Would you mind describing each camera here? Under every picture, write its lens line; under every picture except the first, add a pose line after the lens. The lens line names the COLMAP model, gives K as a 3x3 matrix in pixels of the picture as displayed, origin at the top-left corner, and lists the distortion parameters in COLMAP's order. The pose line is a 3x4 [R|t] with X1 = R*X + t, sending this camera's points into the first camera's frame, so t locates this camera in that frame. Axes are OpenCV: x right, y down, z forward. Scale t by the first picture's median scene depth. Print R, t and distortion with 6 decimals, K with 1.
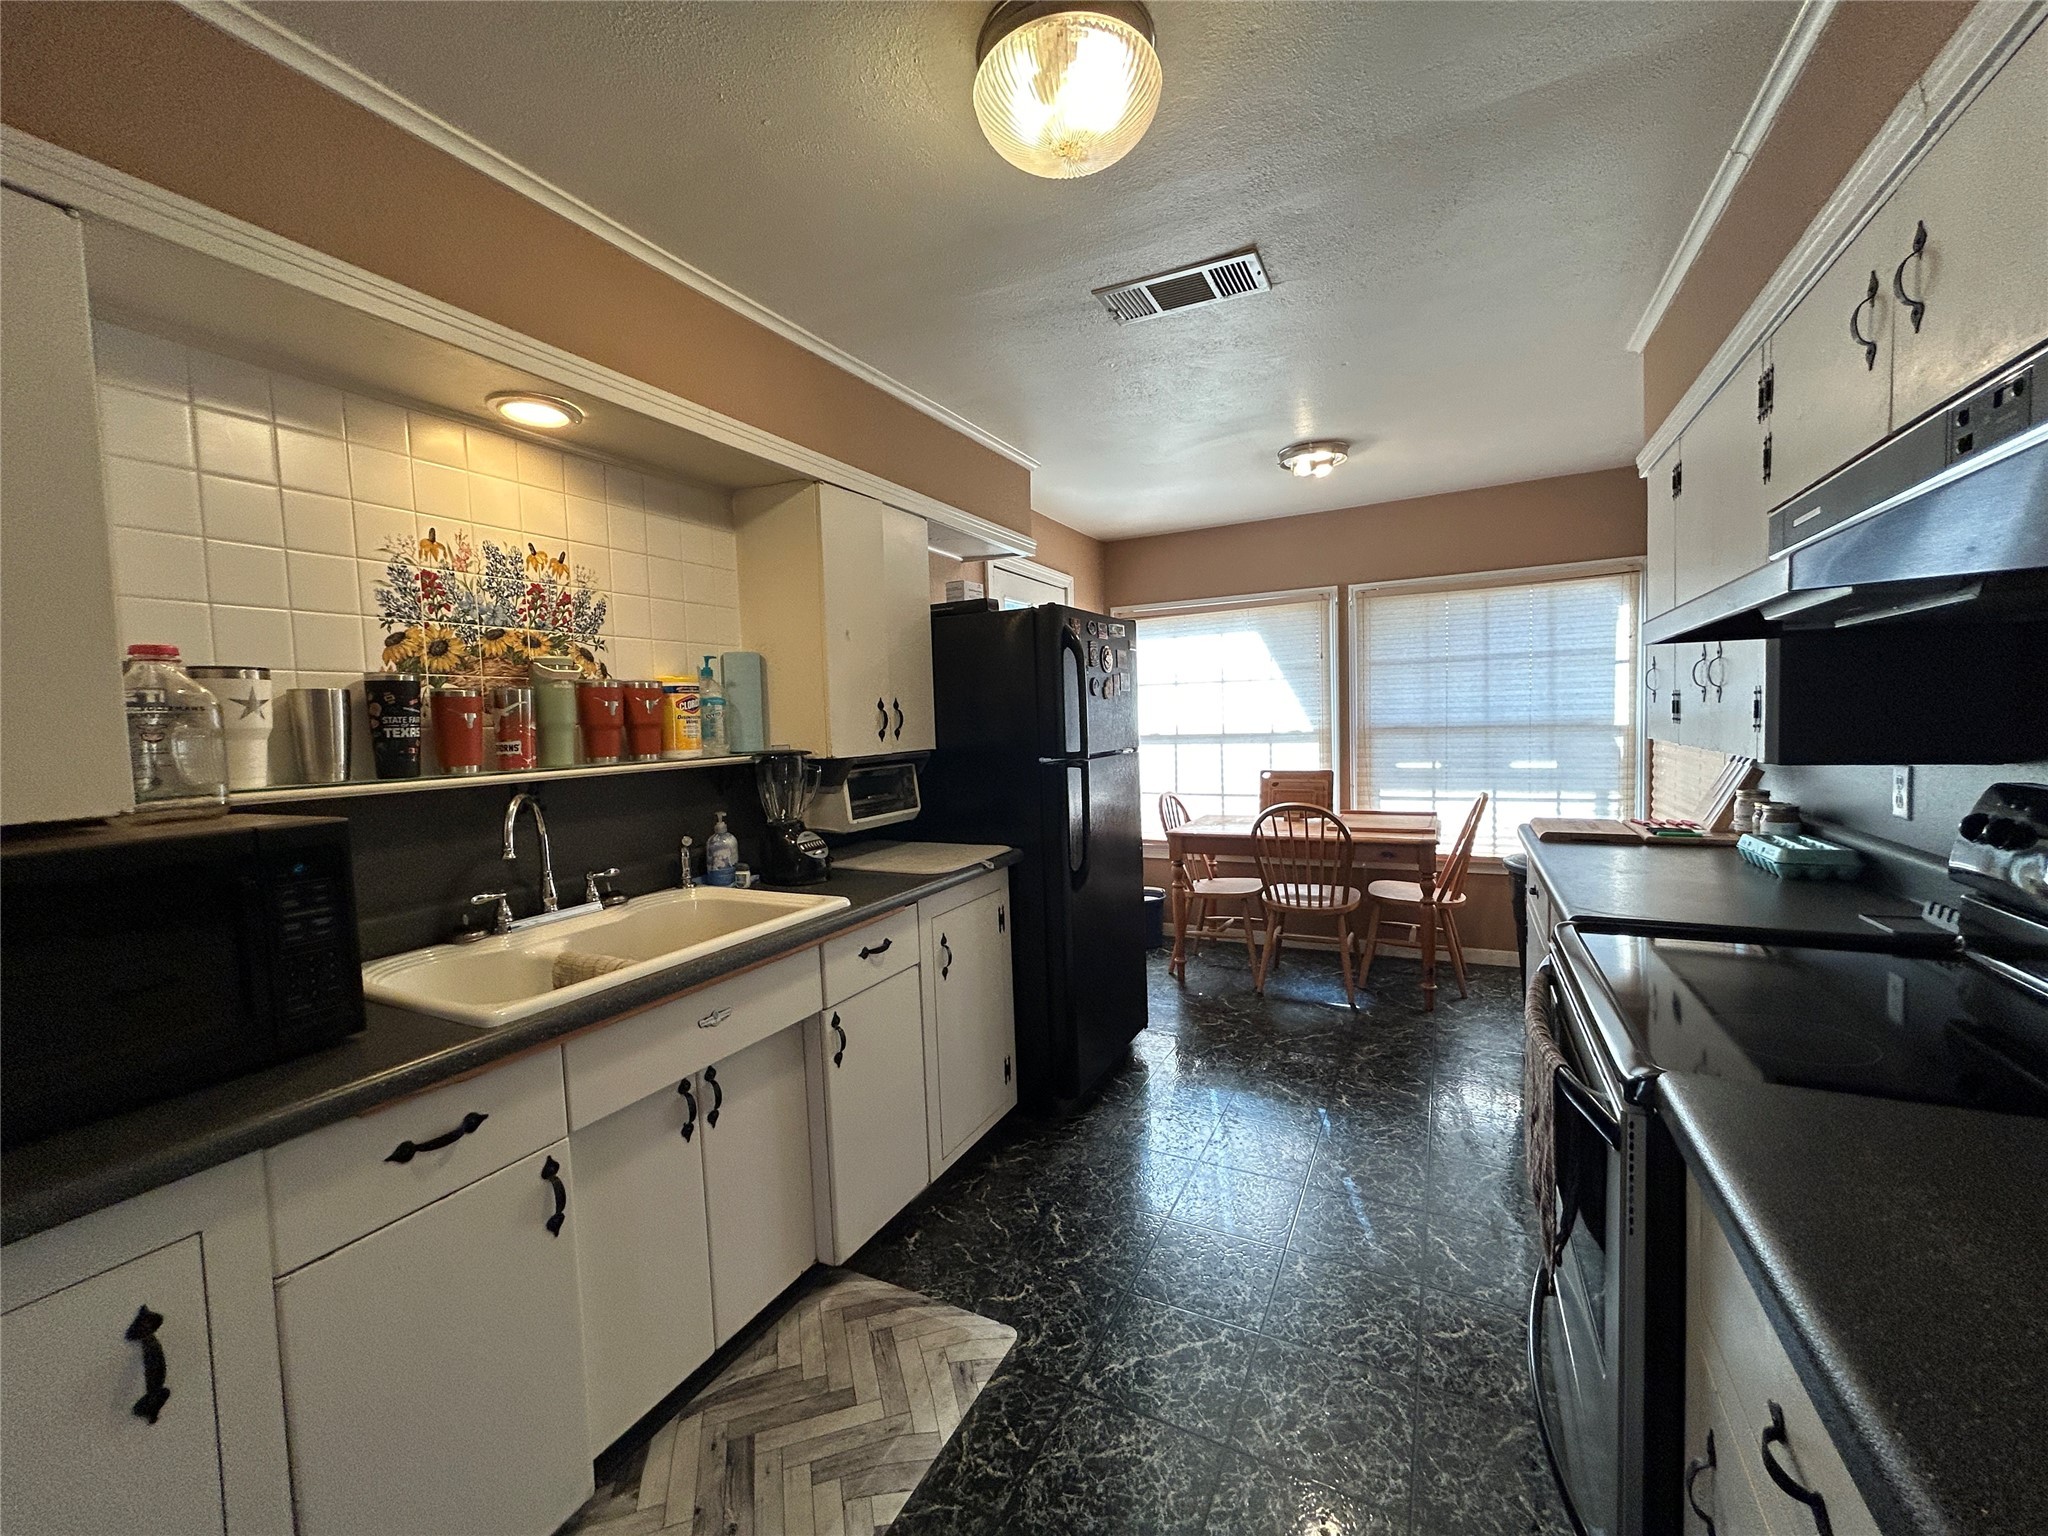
lens RADIAL K [[826.8, 0, 1021.0], [0, 826.8, 768.2], [0, 0, 1]] dist [0.000069, 0.001822]
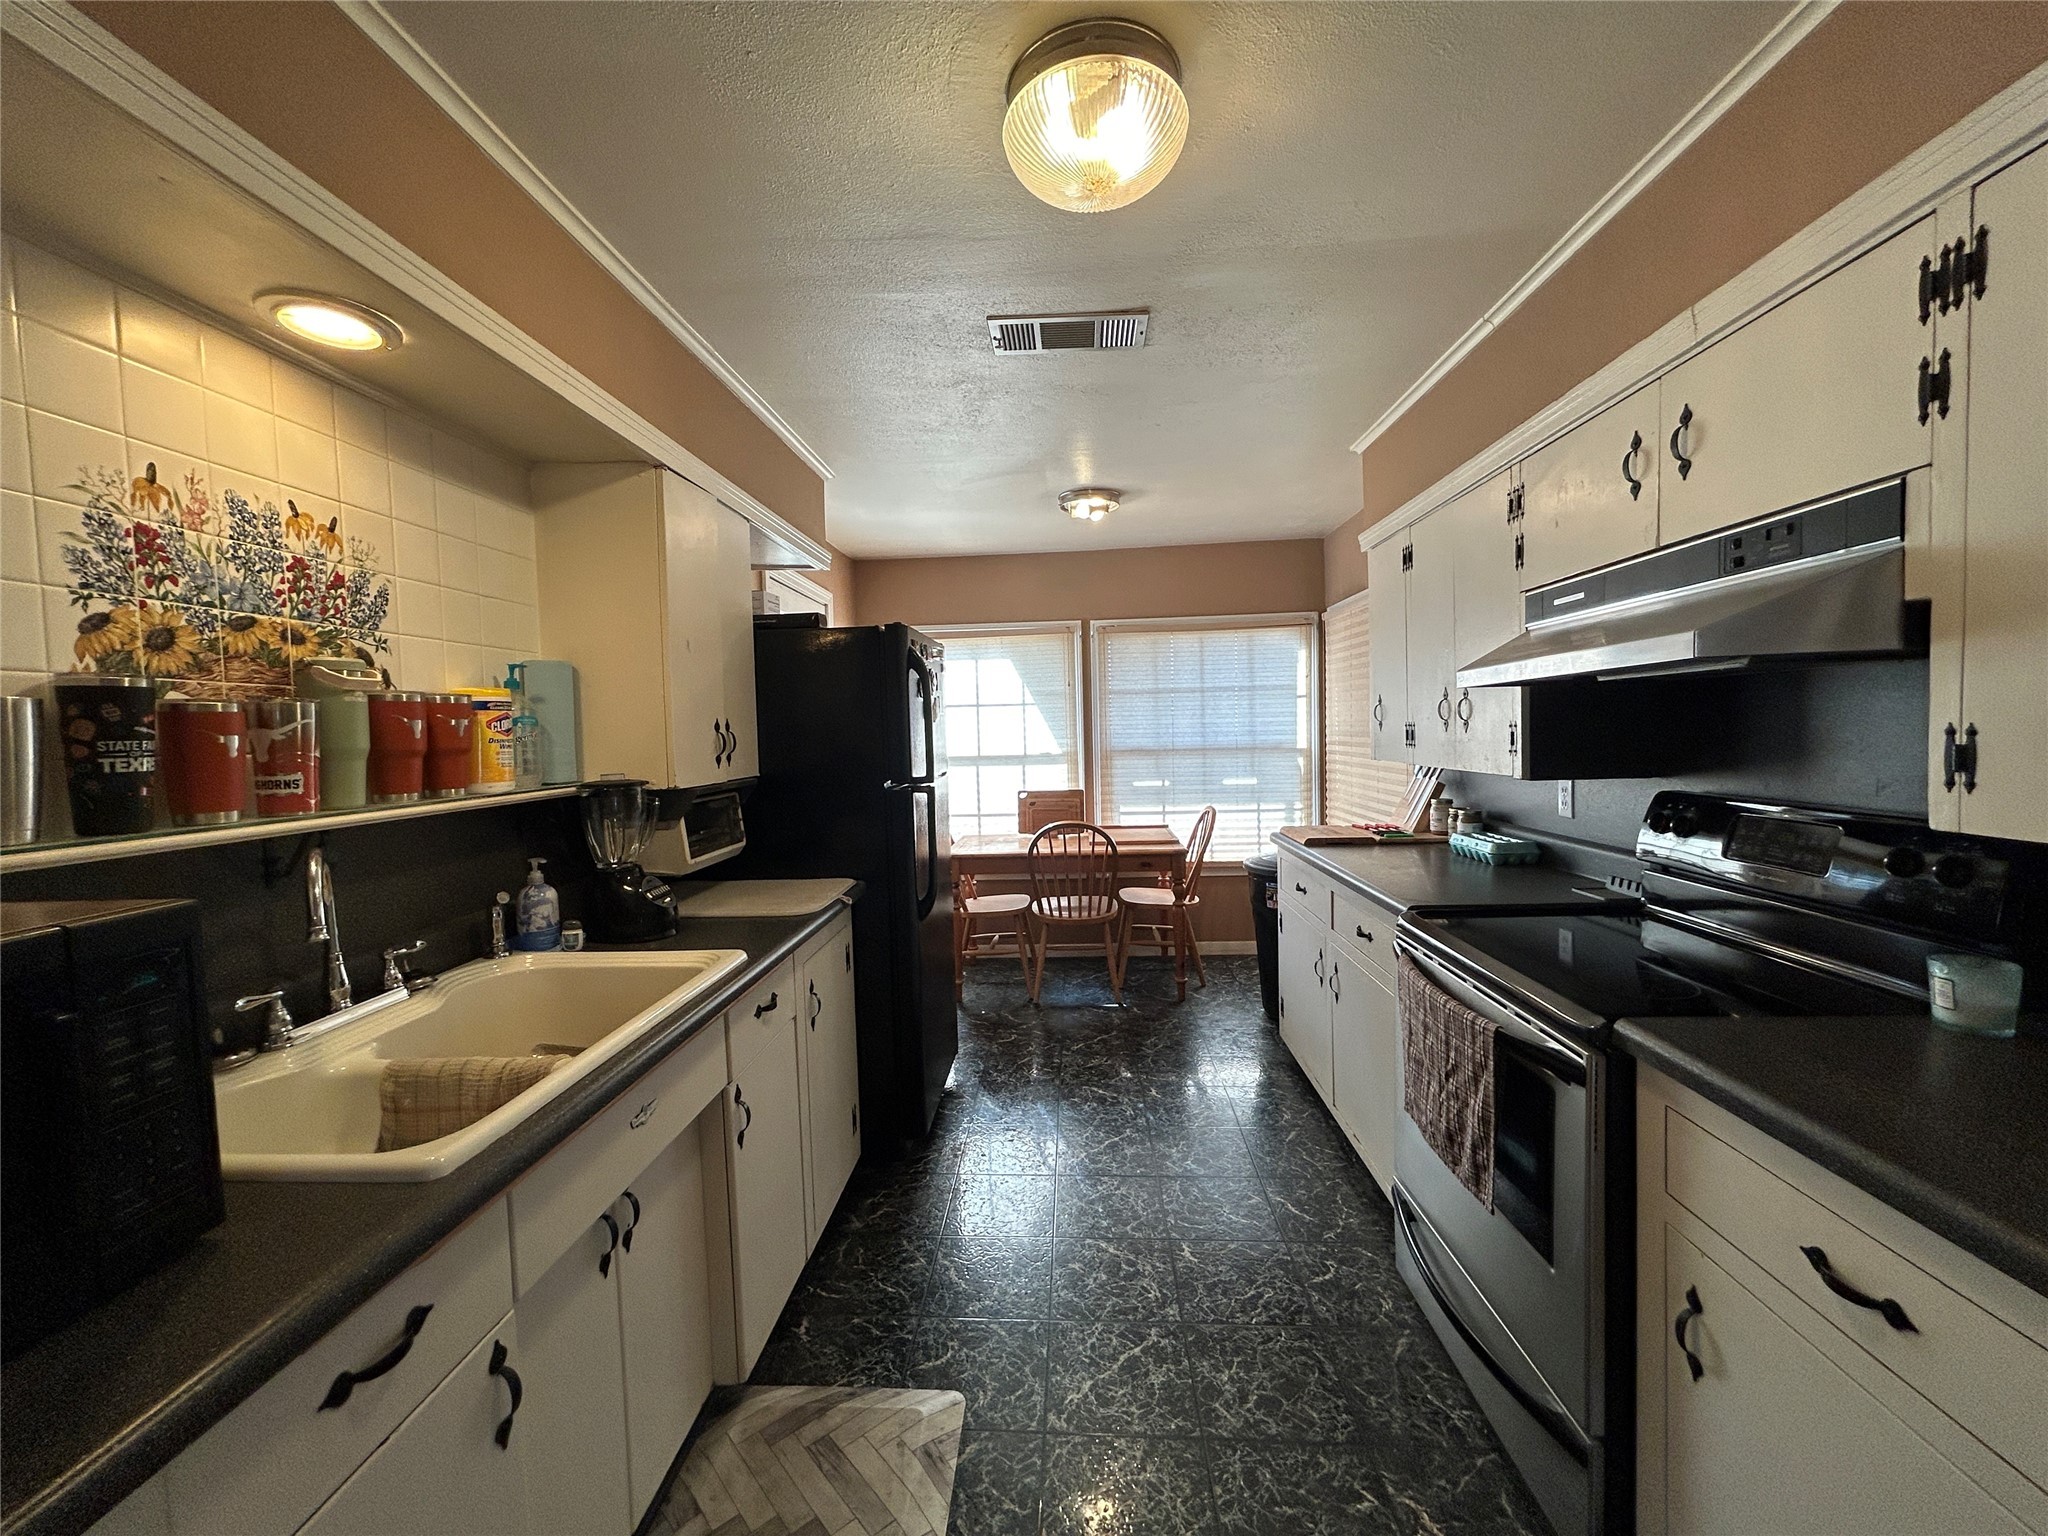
lens RADIAL K [[826.8, 0, 1023.3], [0, 826.8, 768.1], [0, 0, 1]] dist [0.000069, 0.001822]
pose [[0.915269, -0.009932, 0.402722, -0.299822], [0.019890, 0.999591, -0.020553, -0.010489], [-0.402353, 0.026822, 0.915092, 0.086560]]
